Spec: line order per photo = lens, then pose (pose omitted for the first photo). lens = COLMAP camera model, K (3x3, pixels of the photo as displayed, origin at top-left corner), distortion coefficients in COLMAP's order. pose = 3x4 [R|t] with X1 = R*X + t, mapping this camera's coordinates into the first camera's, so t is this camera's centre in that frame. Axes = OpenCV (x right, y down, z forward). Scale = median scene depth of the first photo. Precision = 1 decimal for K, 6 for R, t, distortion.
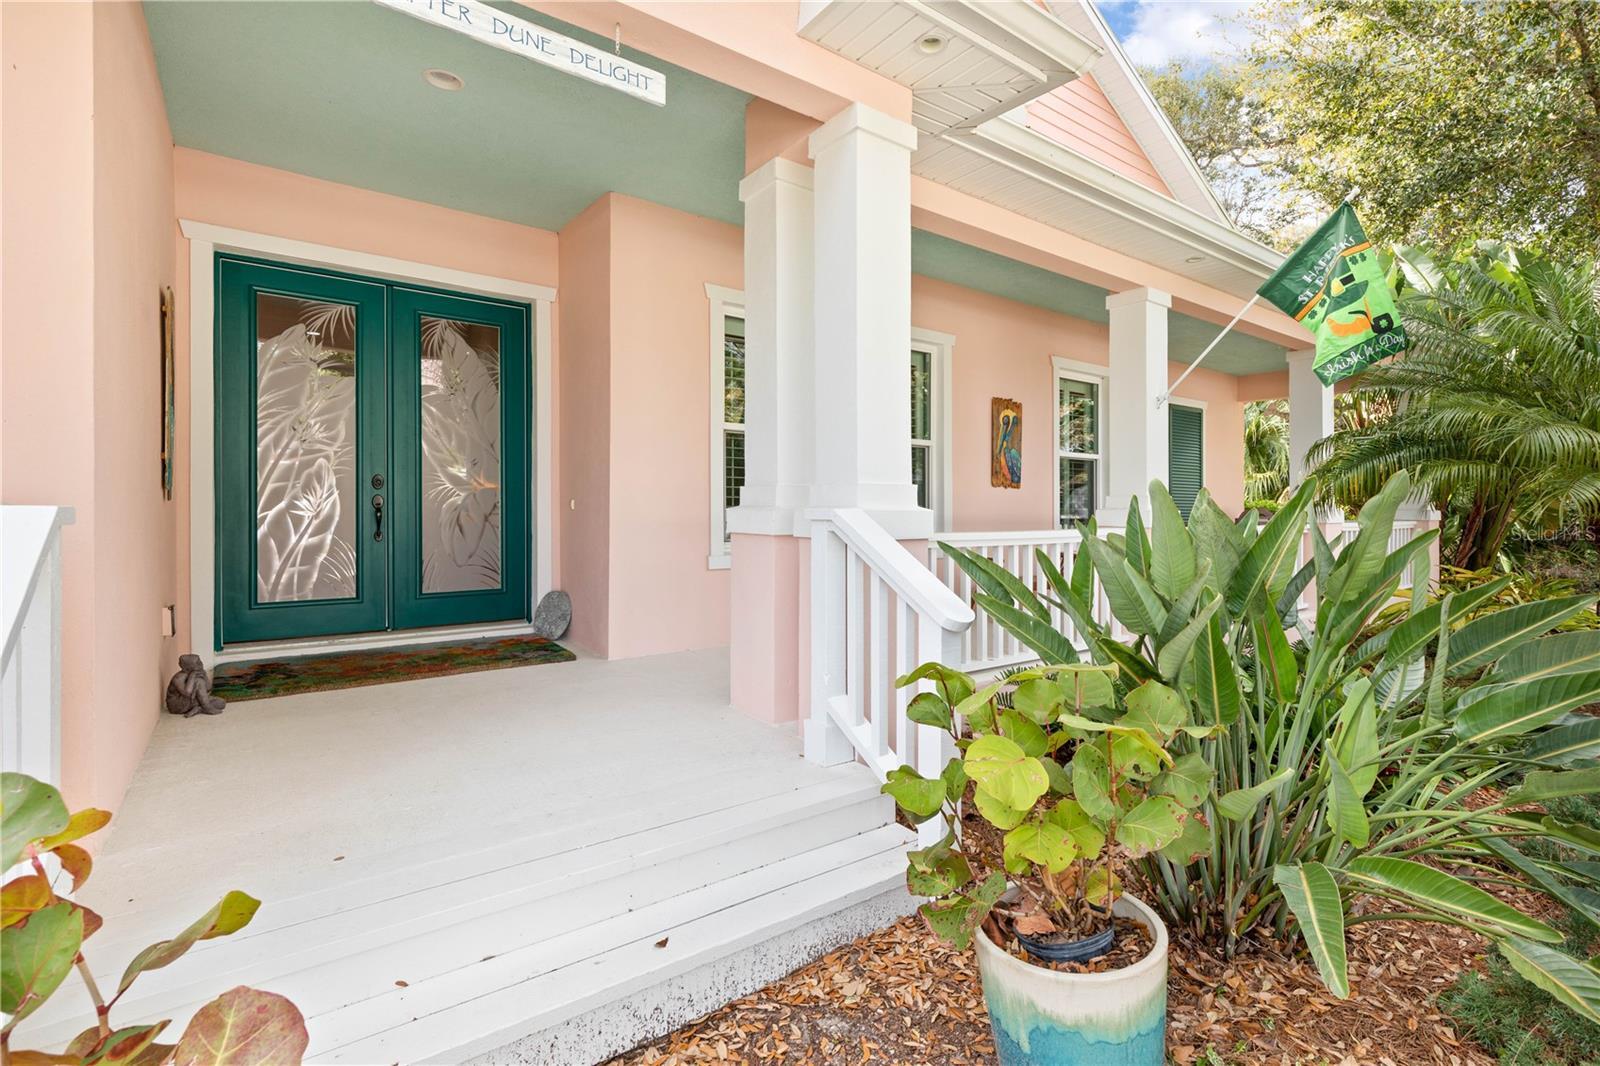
lens RADIAL K [[734.3, 0, 800.5], [0, 734.3, 520.2], [0, 0, 1]] dist [-0.002114, -0.000126]
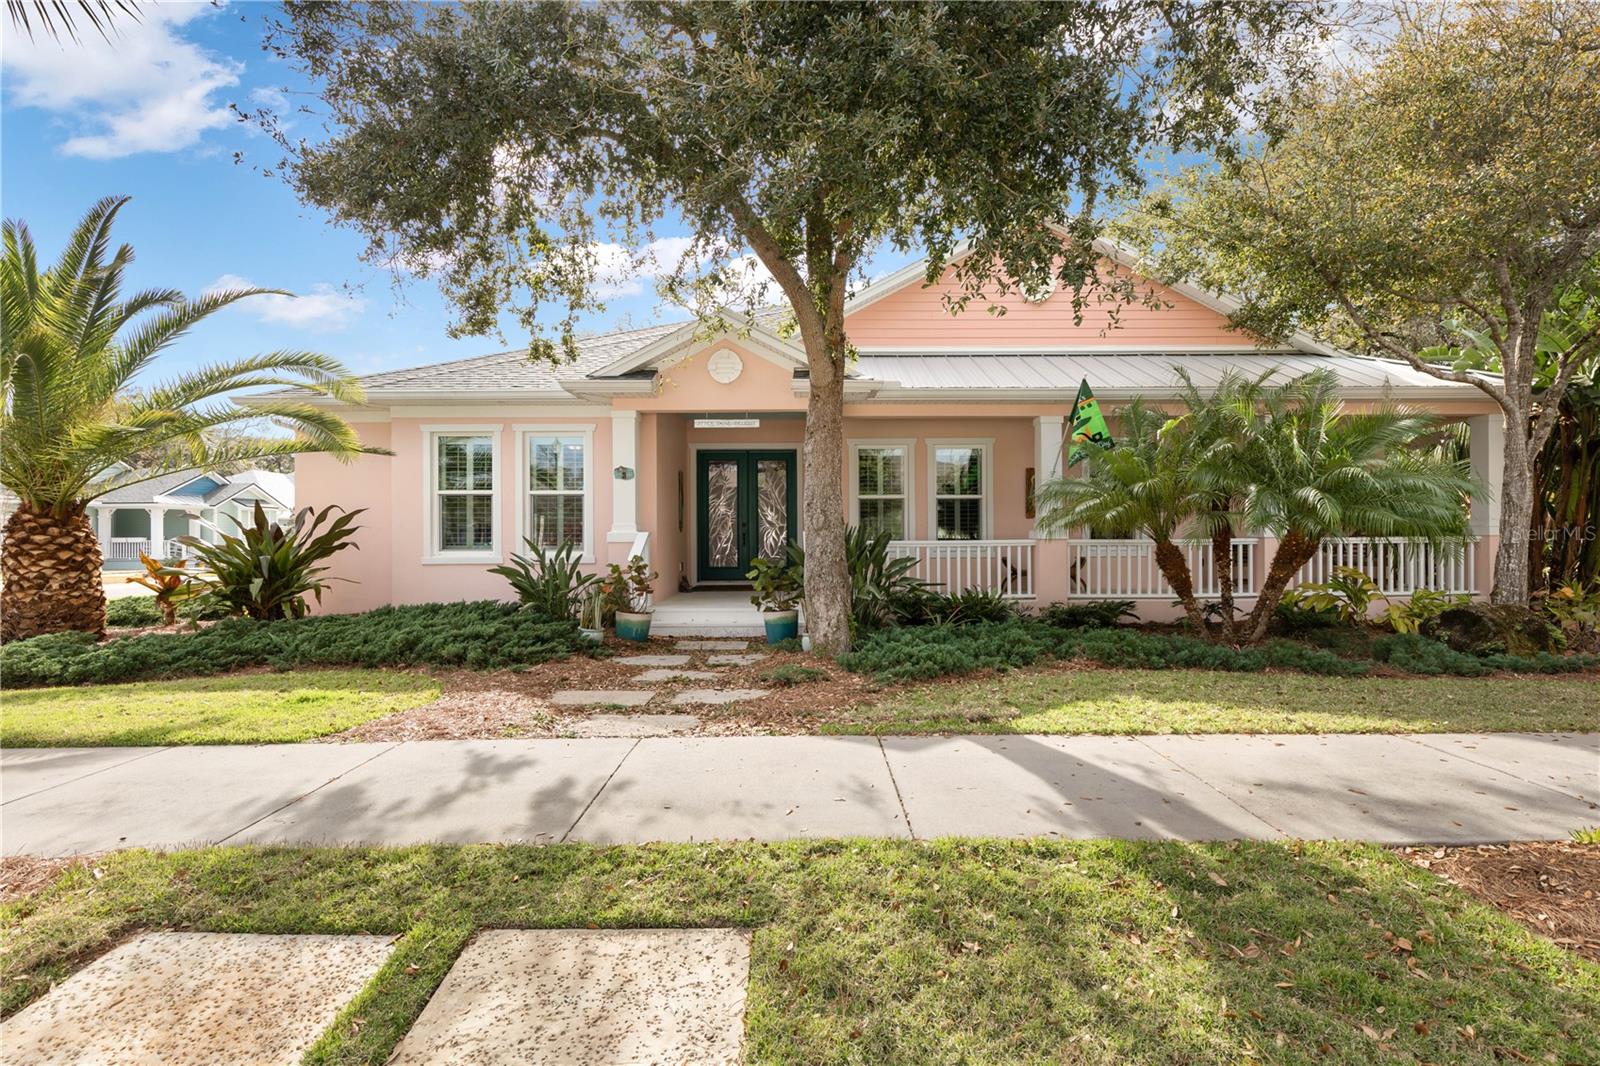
lens RADIAL K [[734.3, 0, 801.3], [0, 734.3, 541.0], [0, 0, 1]] dist [-0.002114, -0.000126]
pose [[0.791417, -0.008176, -0.611222, 1.391383], [0.002876, 0.999949, -0.009651, 0.040228], [0.611270, 0.005880, 0.791401, -1.132792]]
